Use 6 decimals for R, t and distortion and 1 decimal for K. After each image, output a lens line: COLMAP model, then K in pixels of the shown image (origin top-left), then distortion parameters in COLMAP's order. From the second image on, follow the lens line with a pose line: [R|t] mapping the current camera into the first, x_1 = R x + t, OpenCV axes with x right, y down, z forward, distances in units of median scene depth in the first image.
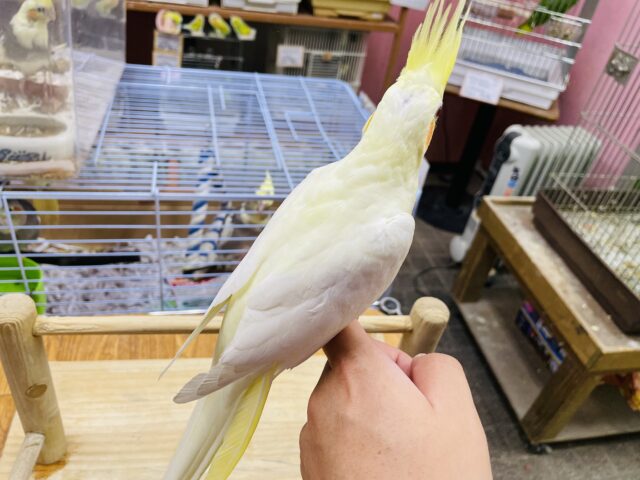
lens RADIAL K [[491.9, 0, 314.1], [0, 491.9, 236.3], [0, 0, 1]] dist [0.035504, -0.080144]
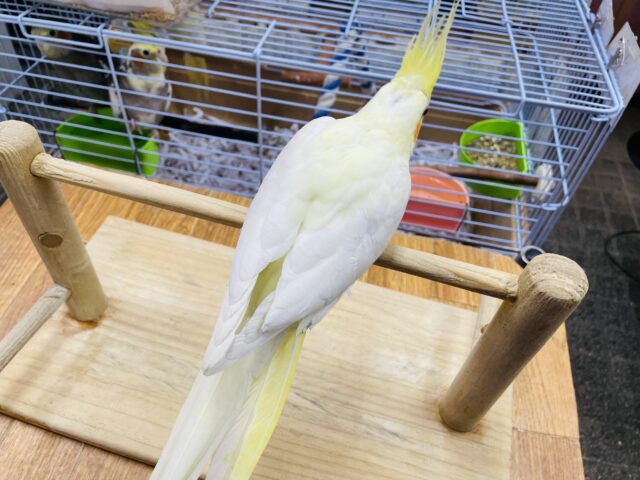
lens RADIAL K [[491.9, 0, 313.0], [0, 491.9, 226.4], [0, 0, 1]] dist [0.035504, -0.080144]
pose [[0.906135, 0.238856, -0.349095, 0.111396], [-0.186398, 0.966334, 0.177351, 0.025131], [0.379704, -0.095633, 0.920152, 0.221124]]
